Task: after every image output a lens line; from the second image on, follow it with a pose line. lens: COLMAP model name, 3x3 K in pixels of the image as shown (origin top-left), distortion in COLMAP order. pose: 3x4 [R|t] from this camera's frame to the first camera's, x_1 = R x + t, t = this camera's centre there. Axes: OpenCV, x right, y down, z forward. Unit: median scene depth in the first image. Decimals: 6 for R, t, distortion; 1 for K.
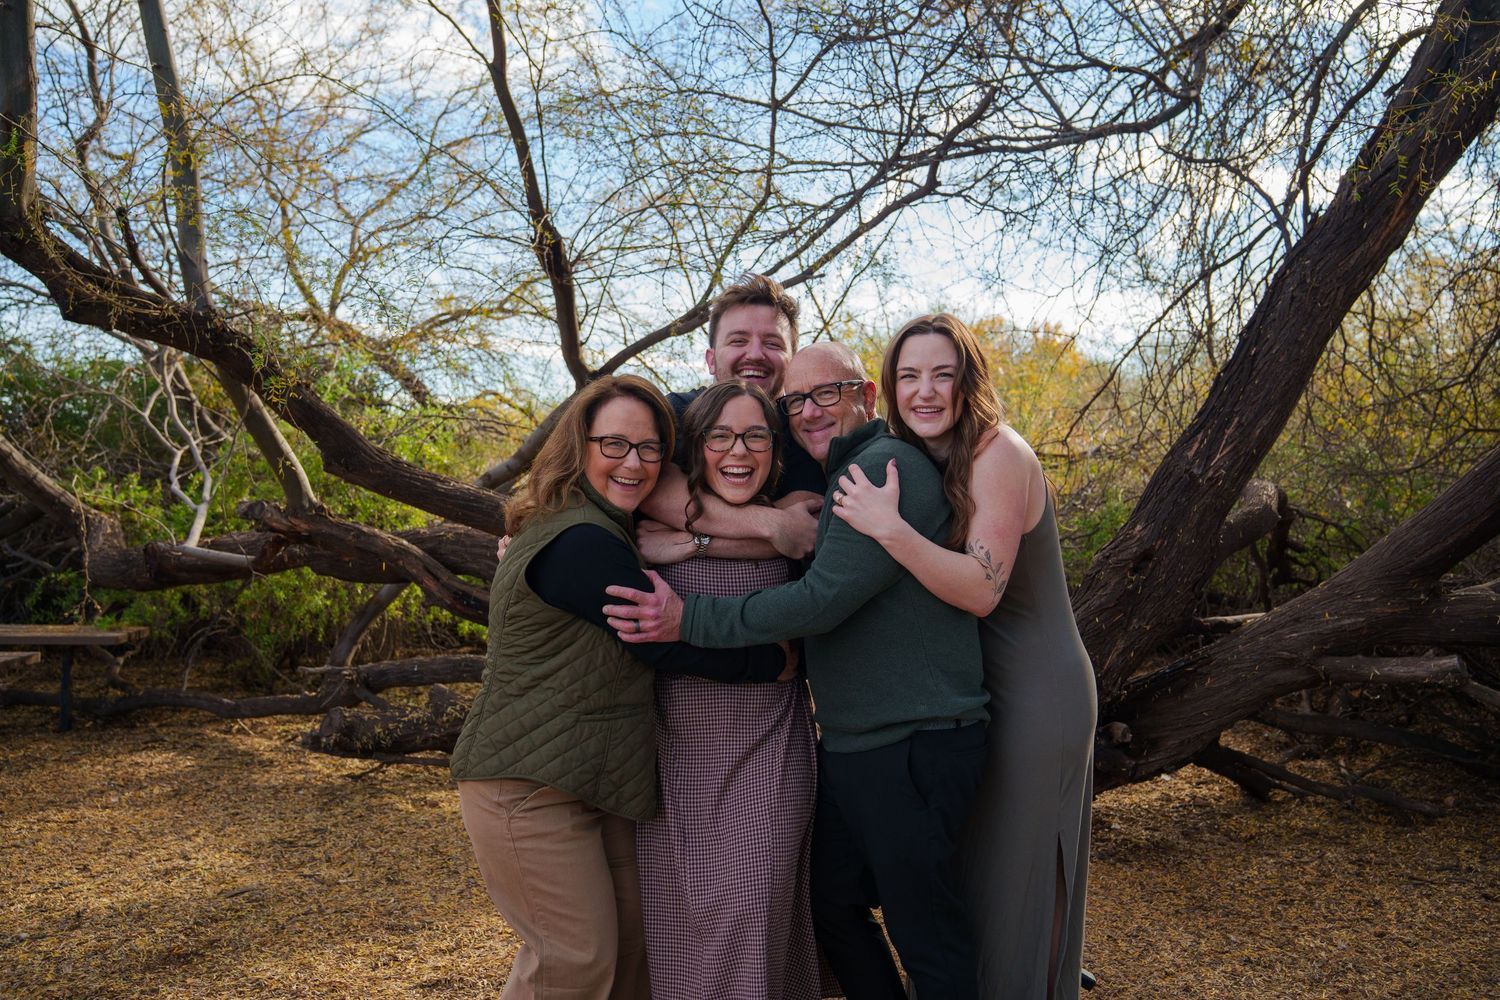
lens RADIAL K [[1242.4, 0, 747.0], [0, 1242.4, 501.3], [0, 0, 1]] dist [-0.049768, 0.065171]
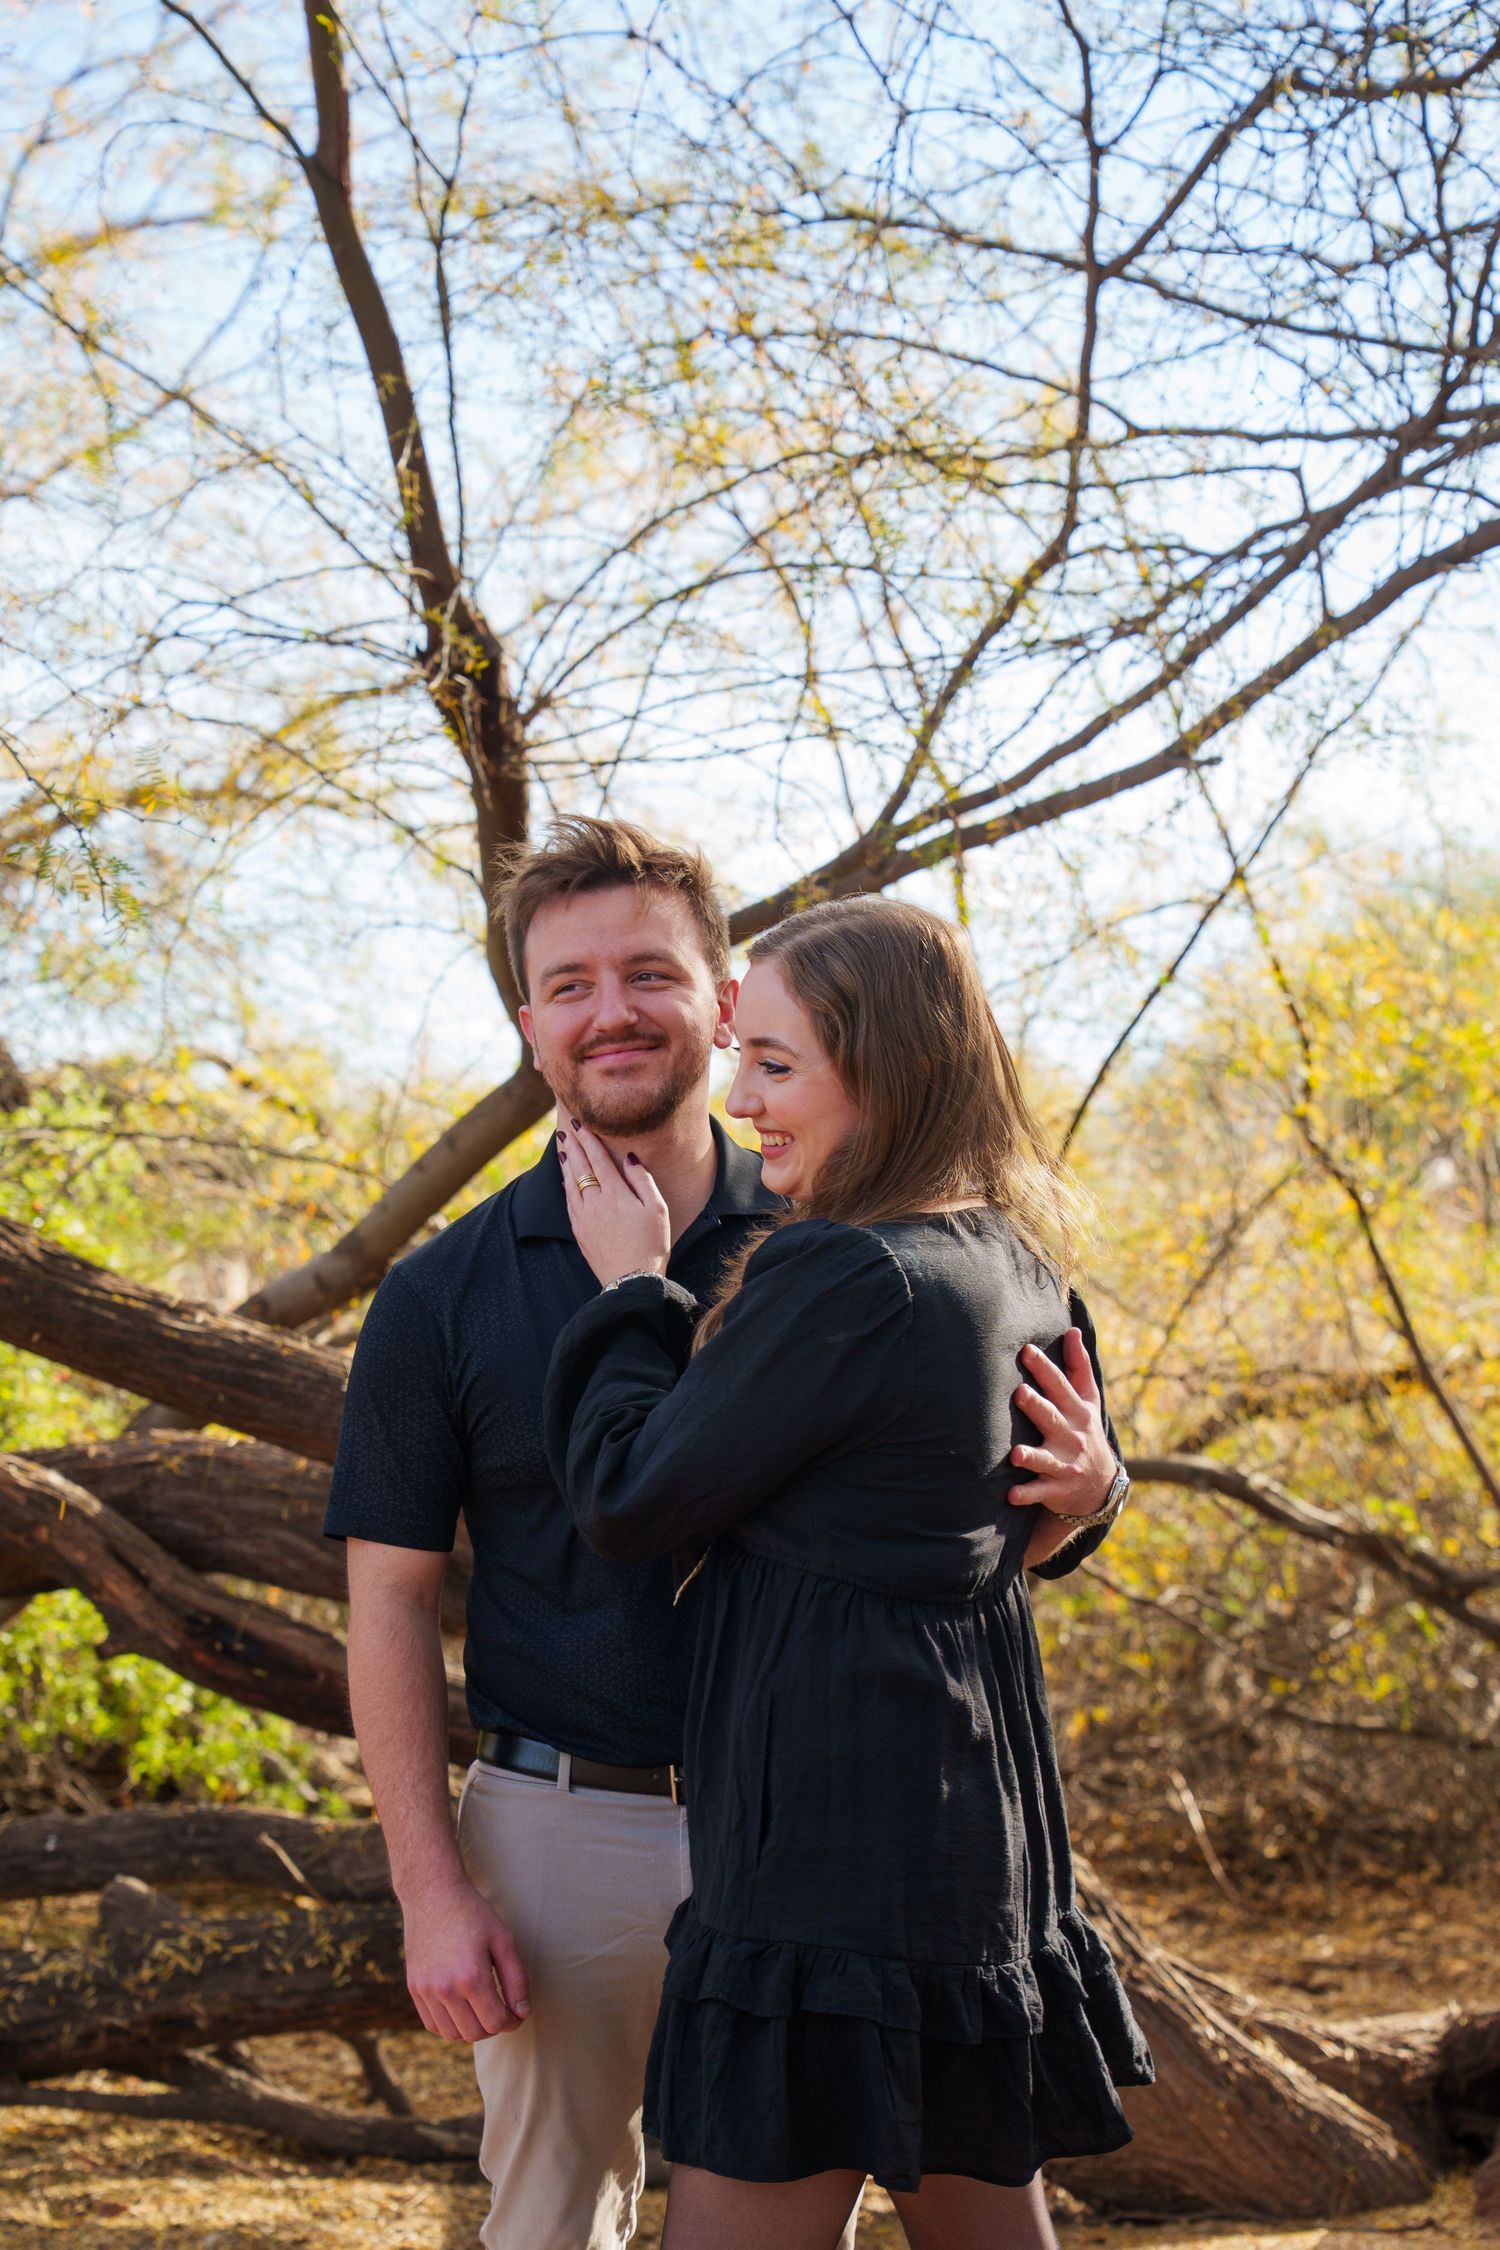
lens RADIAL K [[4459.5, 0, 871.6], [0, 4459.5, 1334.4], [0, 0, 1]] dist [0.336016, 0.000000]
pose [[0.999521, 0.015050, -0.027047, -0.001572], [-0.015684, 0.999603, -0.023396, 0.017508], [0.026684, 0.023809, 0.999360, -0.304855]]
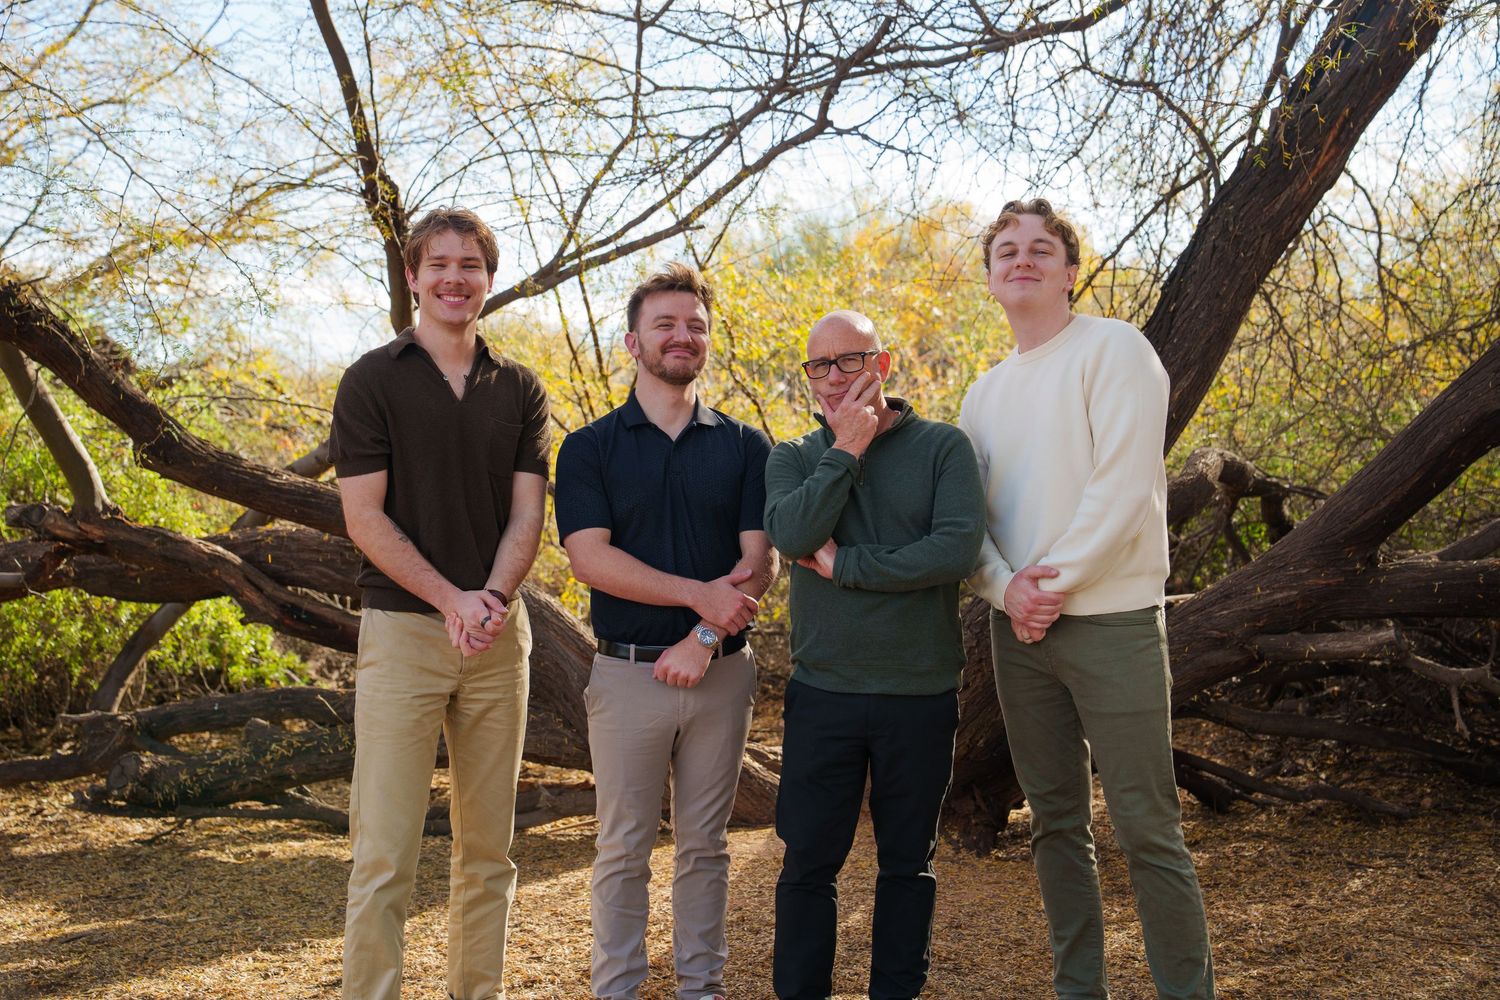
lens RADIAL K [[2188.2, 0, 757.4], [0, 2188.2, 500.4], [0, 0, 1]] dist [0.265318, 0.000000]
pose [[0.995104, -0.029727, 0.094253, -0.050354], [0.030478, 0.999514, -0.006533, 0.020654], [-0.094013, 0.009374, 0.995527, -0.528273]]
